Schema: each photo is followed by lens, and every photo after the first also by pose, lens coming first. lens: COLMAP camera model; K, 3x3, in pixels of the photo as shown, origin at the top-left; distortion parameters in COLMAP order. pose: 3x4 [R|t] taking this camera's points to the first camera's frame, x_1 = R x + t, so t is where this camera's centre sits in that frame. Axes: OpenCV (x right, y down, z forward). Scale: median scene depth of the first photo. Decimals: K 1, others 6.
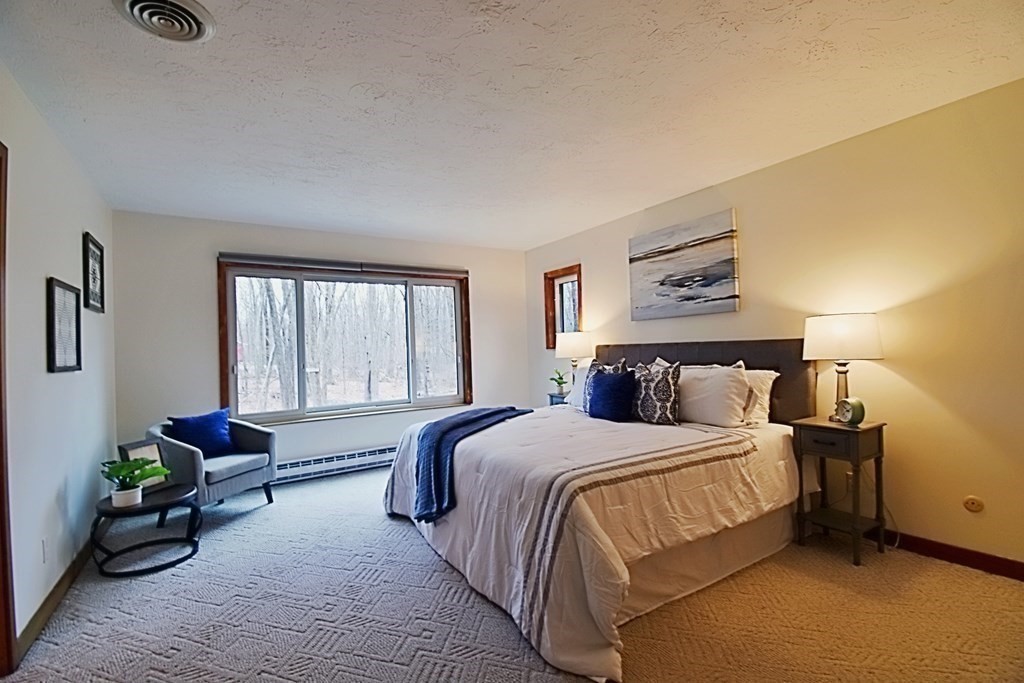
lens RADIAL K [[467.0, 0, 509.7], [0, 467.0, 340.9], [0, 0, 1]] dist [0.016199, -0.022272]
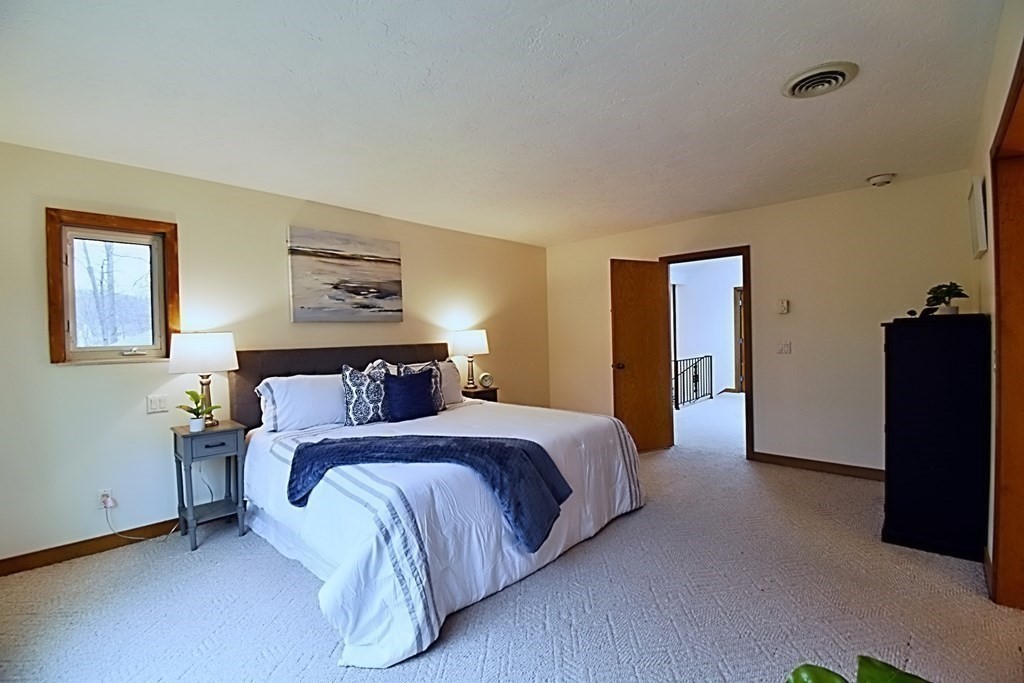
lens RADIAL K [[467.0, 0, 509.7], [0, 467.0, 340.9], [0, 0, 1]] dist [0.016199, -0.022272]
pose [[-0.296963, 0.033566, 0.954299, -0.758956], [0.029383, 0.999230, -0.026002, 0.027777], [-0.954437, 0.020319, -0.297720, 1.005426]]
